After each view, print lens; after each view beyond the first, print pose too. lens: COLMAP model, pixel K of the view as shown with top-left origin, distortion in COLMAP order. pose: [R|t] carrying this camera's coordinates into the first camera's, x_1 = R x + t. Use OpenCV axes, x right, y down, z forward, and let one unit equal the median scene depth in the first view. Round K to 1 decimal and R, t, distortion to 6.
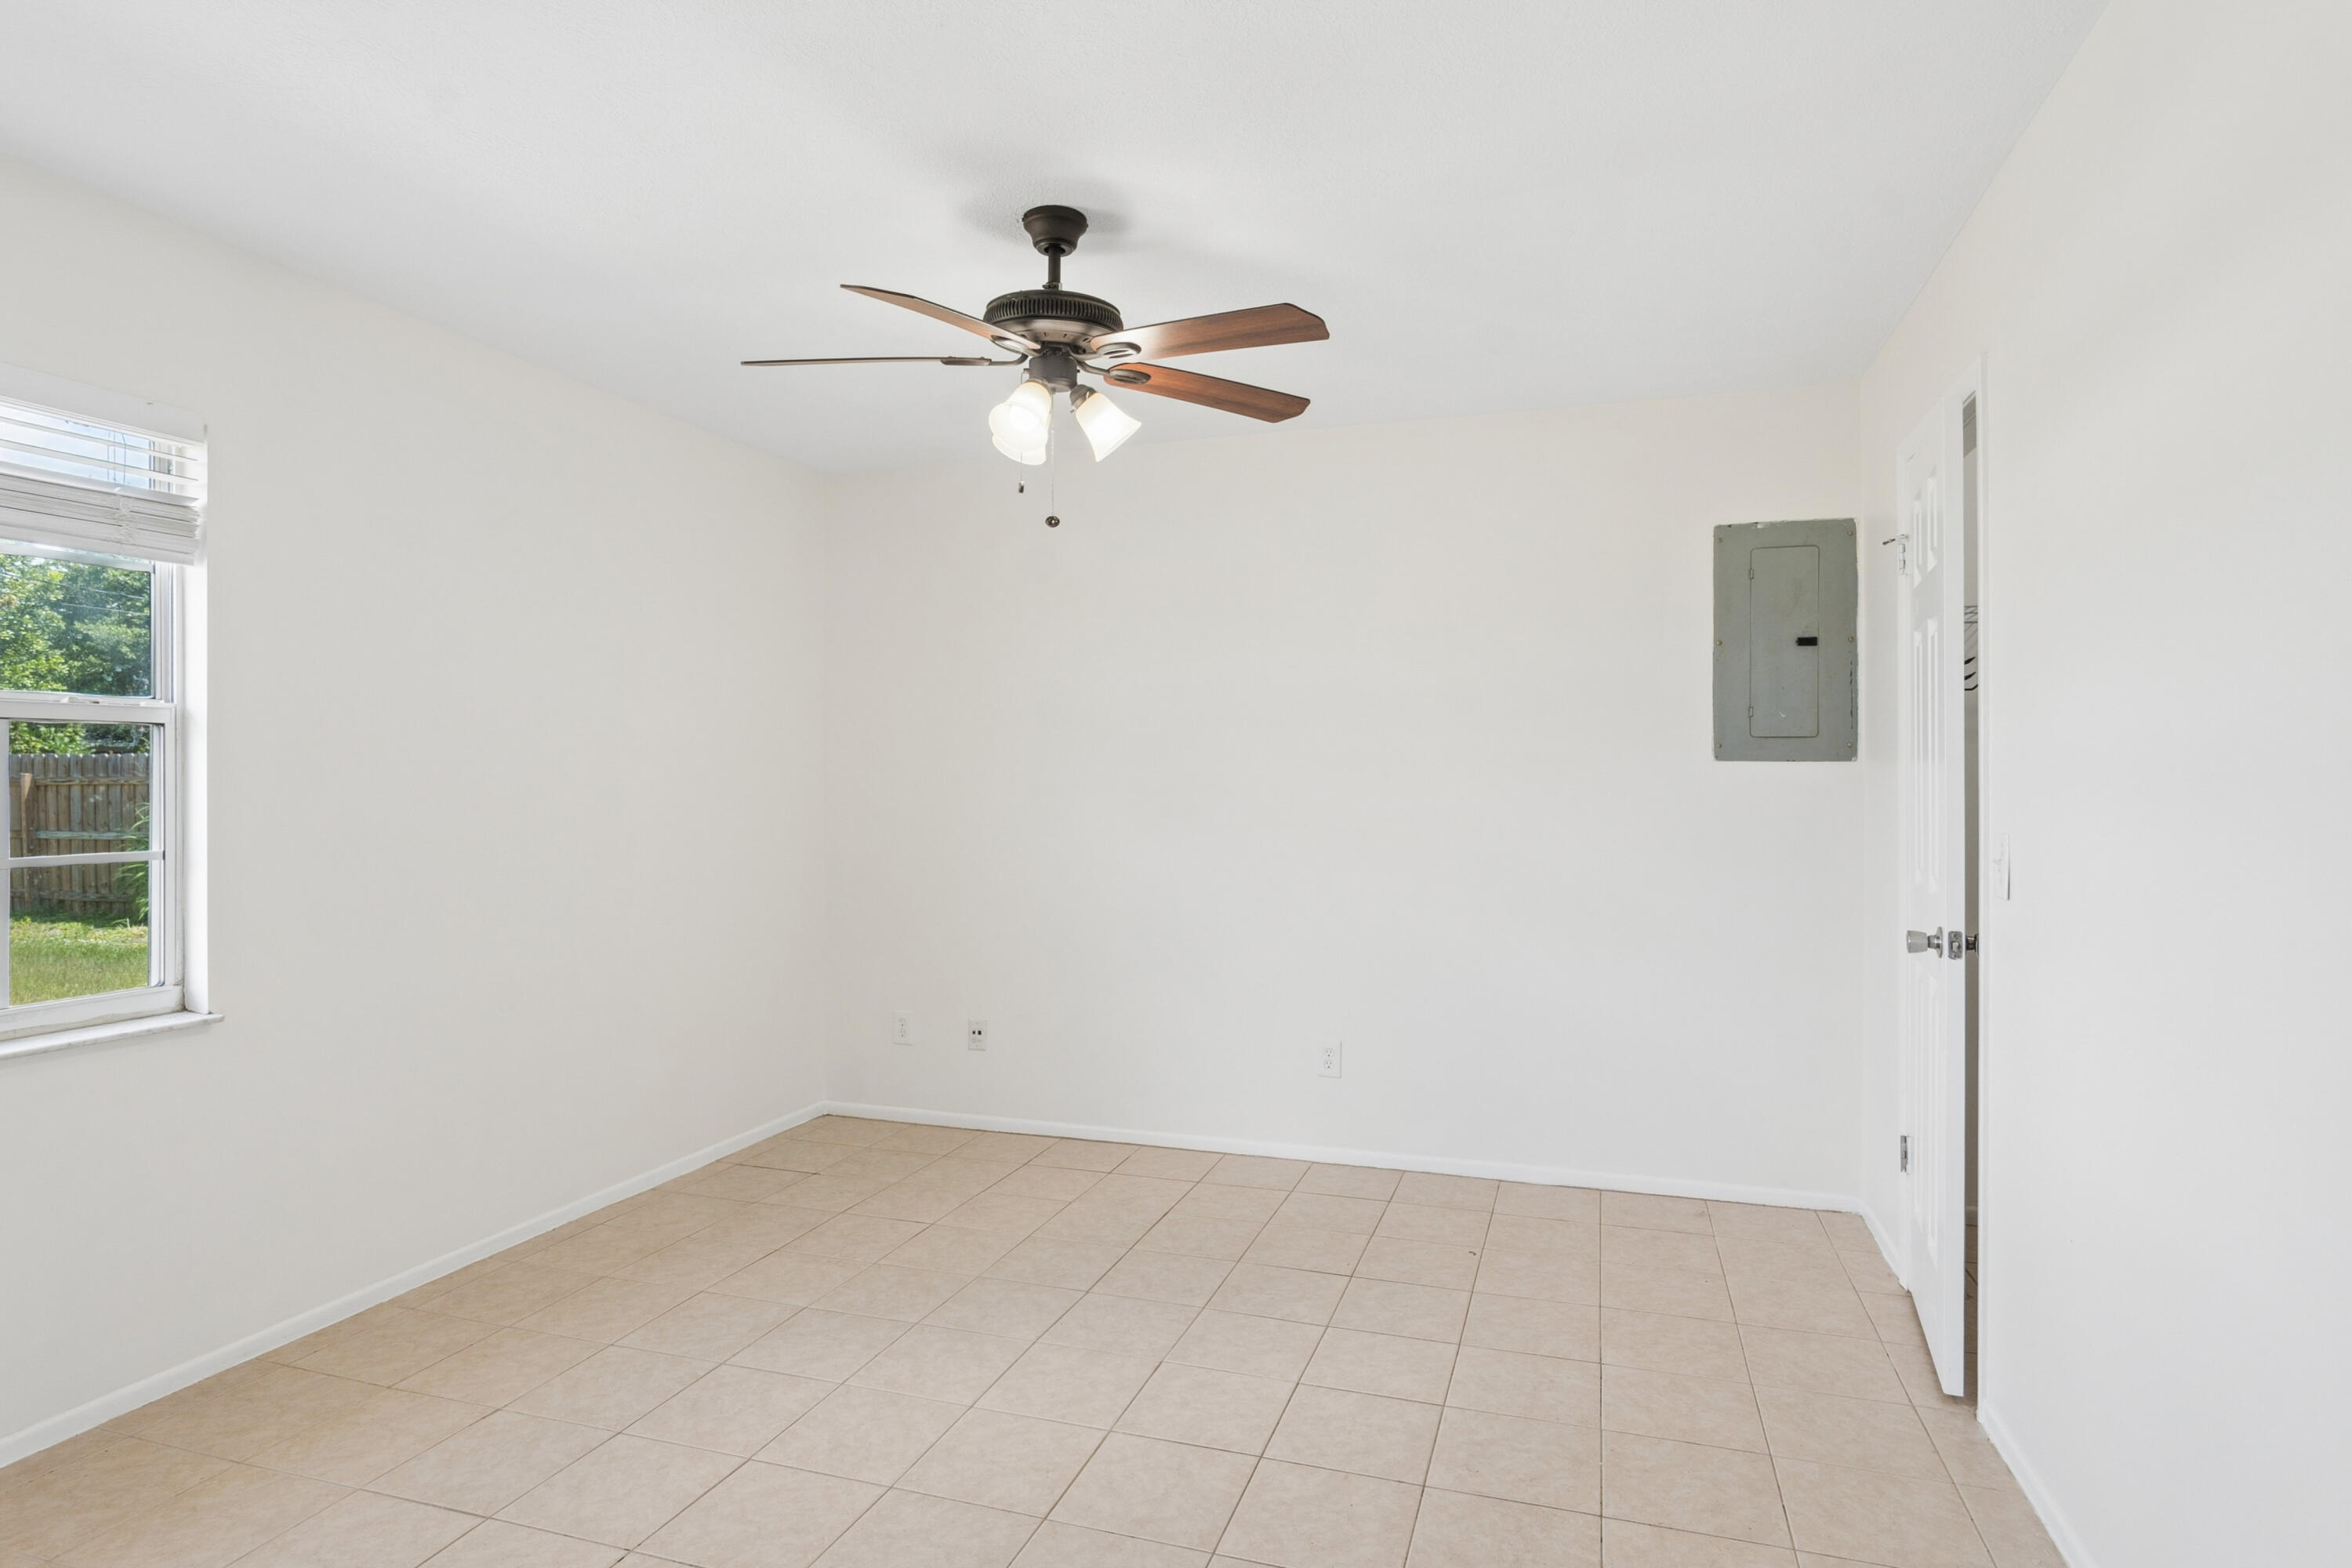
lens RADIAL K [[1243.9, 0, 1176.0], [0, 1243.9, 784.0], [0, 0, 1]] dist [-0.013445, 0.007837]
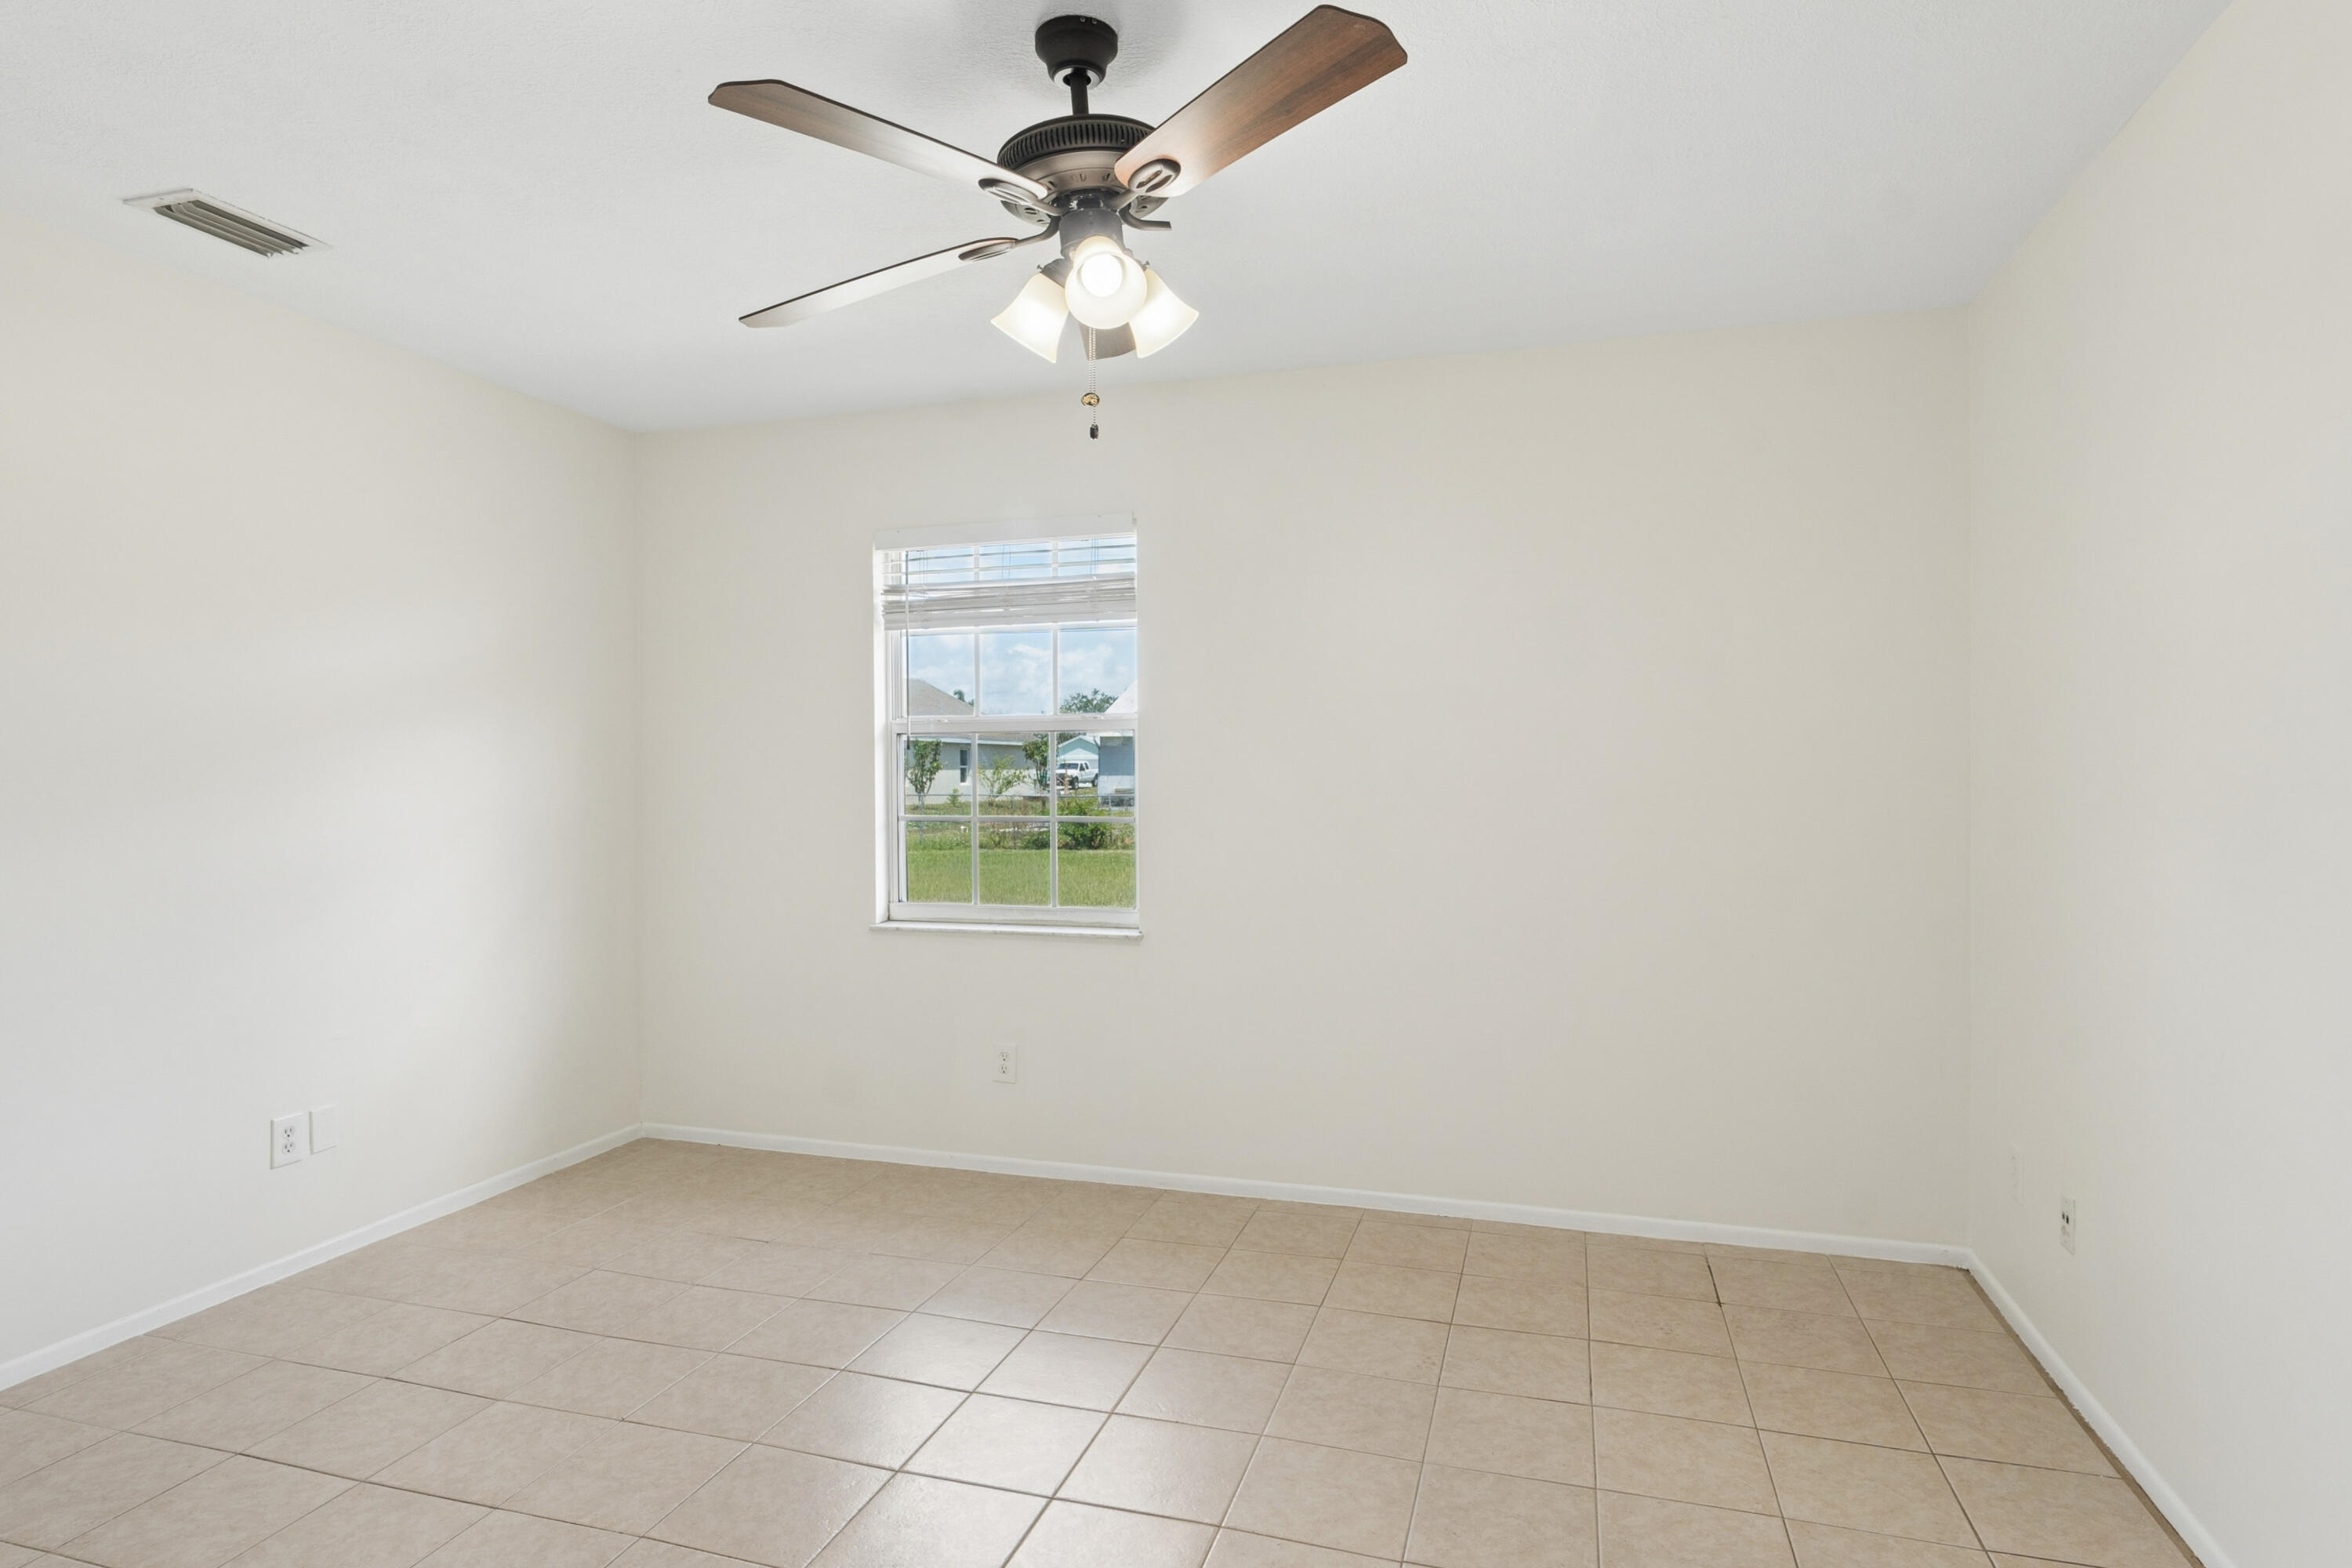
lens RADIAL K [[1253.0, 0, 1179.3], [0, 1253.0, 800.4], [0, 0, 1]] dist [-0.011748, 0.001398]
pose [[0.030685, 0.025188, -0.999212, 0.495640], [0.000581, 0.999682, 0.025218, -0.002069], [0.999529, -0.001355, 0.030661, 0.762122]]
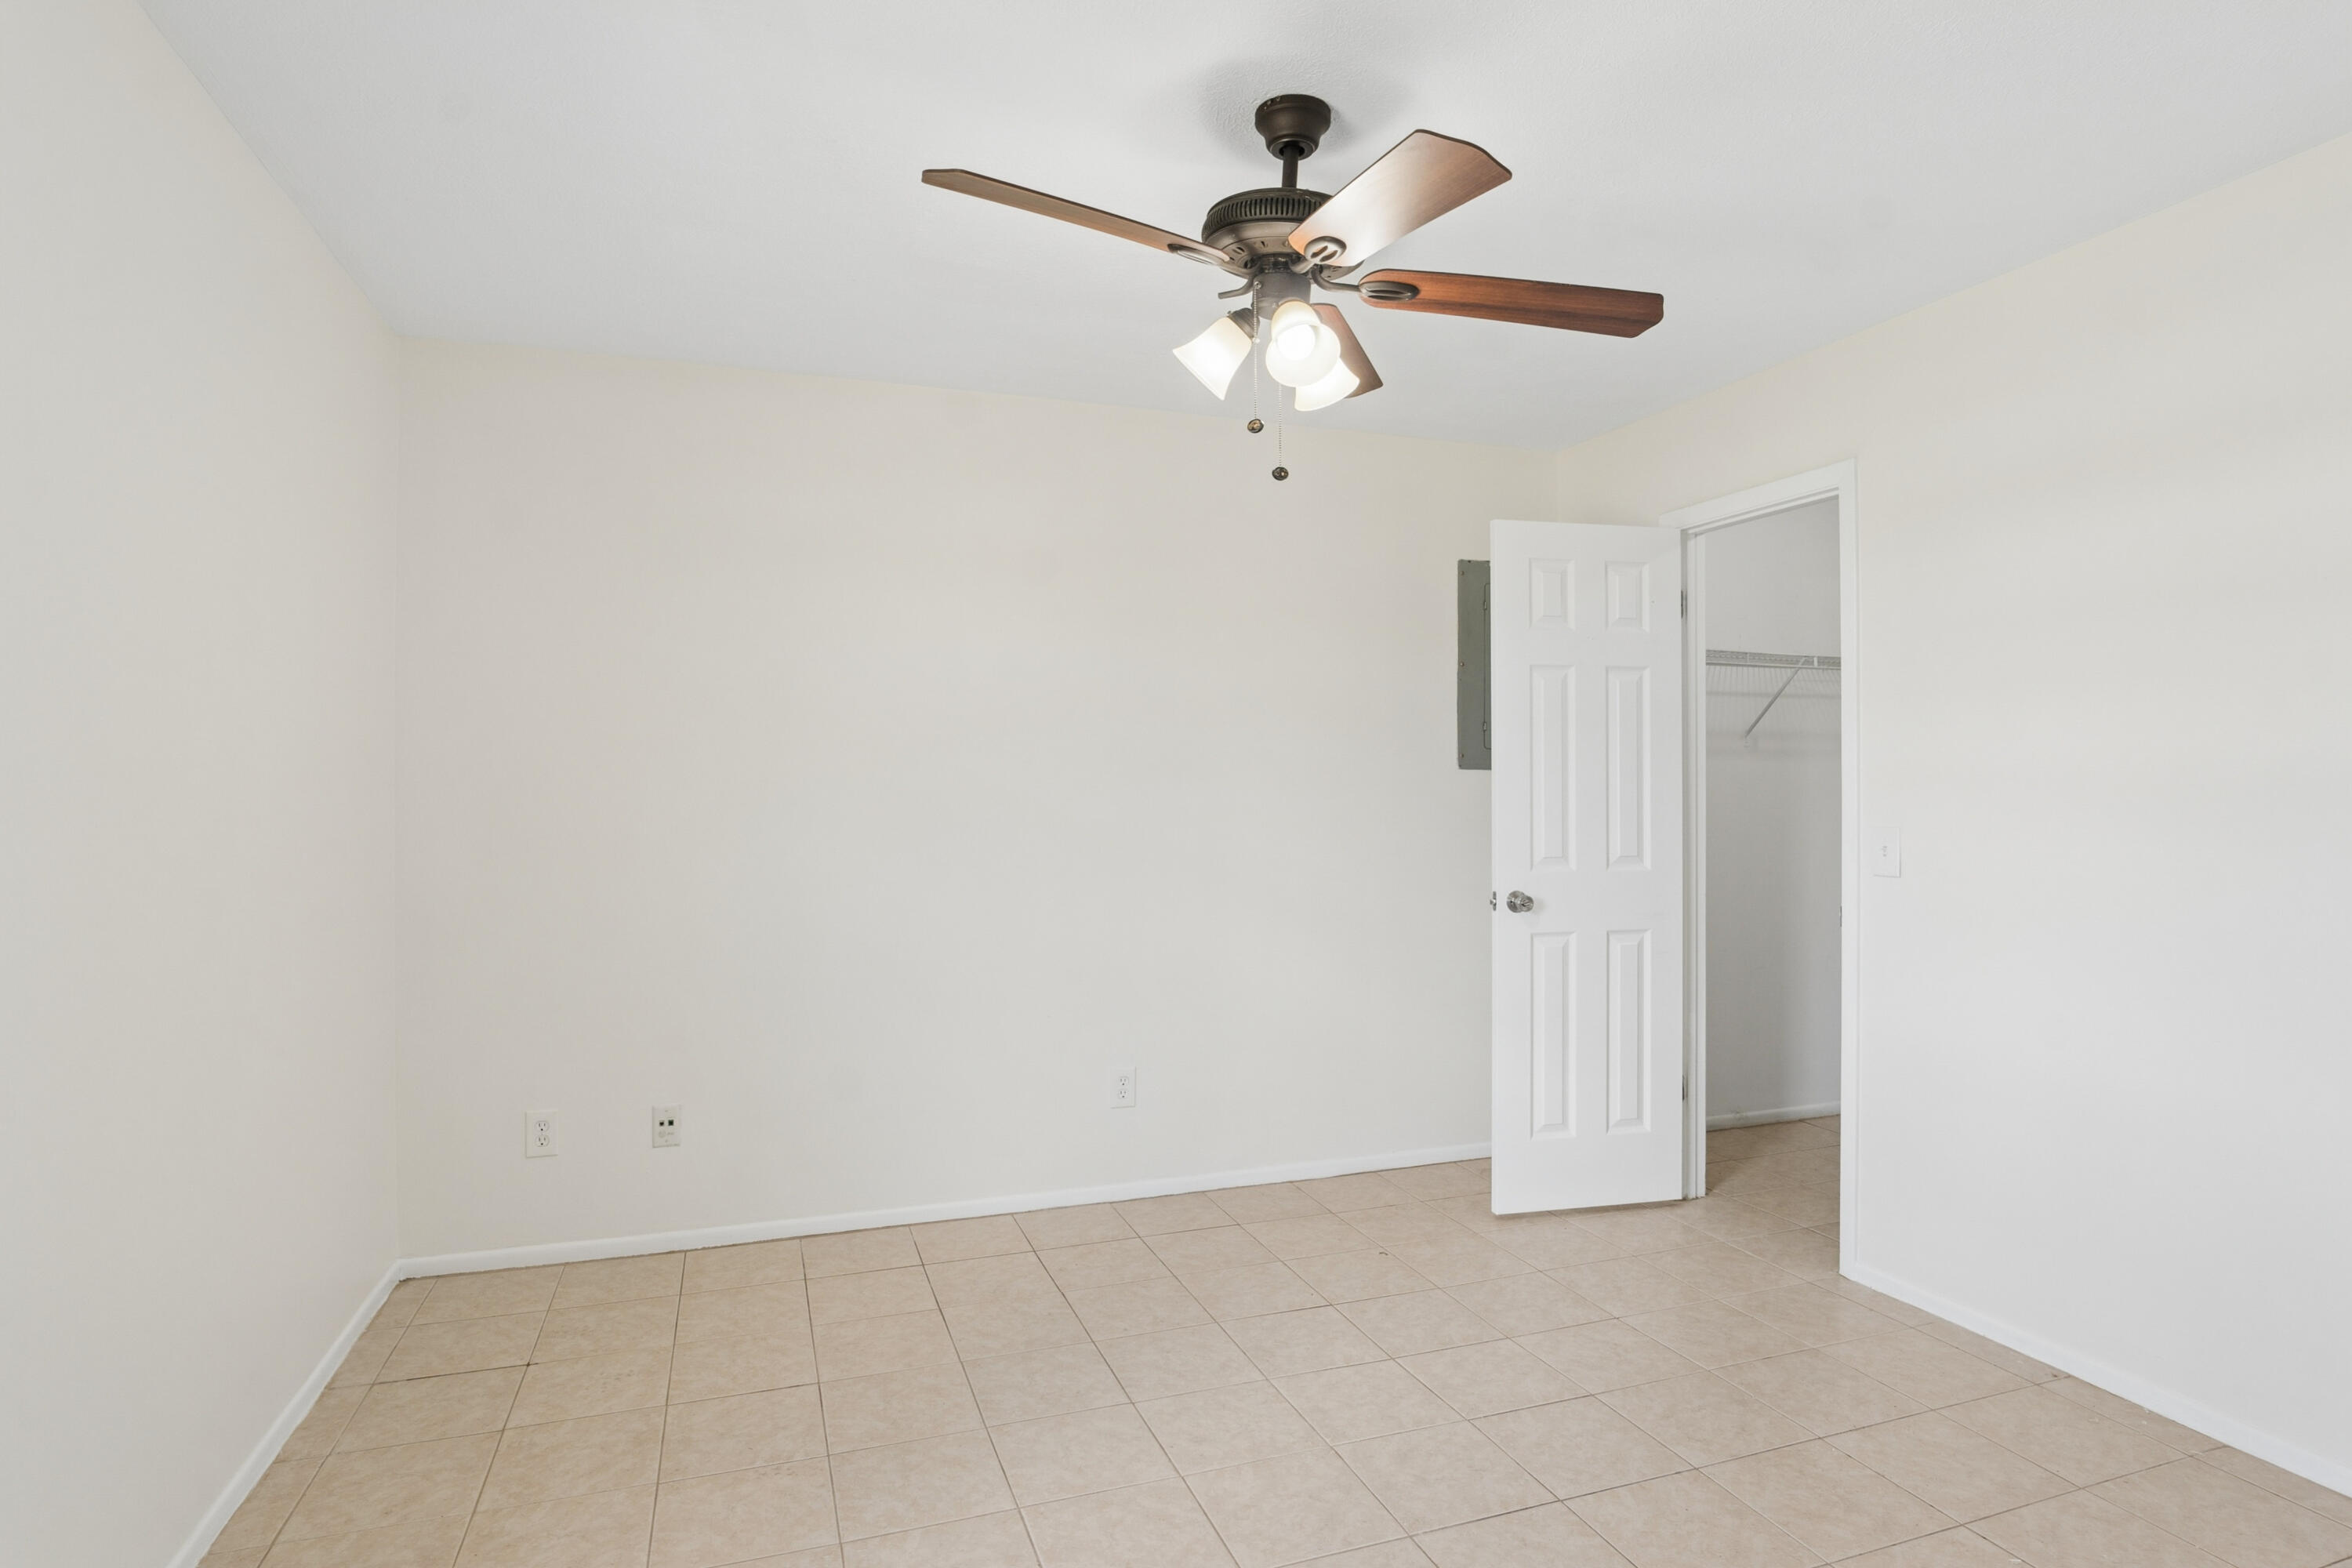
lens RADIAL K [[1247.7, 0, 1176.0], [0, 1247.7, 784.0], [0, 0, 1]] dist [-0.027222, 0.001748]
pose [[0.789694, 0.001608, 0.613499, -0.491077], [0.002030, 0.999984, -0.005233, 0.000213], [-0.613497, 0.005378, 0.789678, 0.287557]]
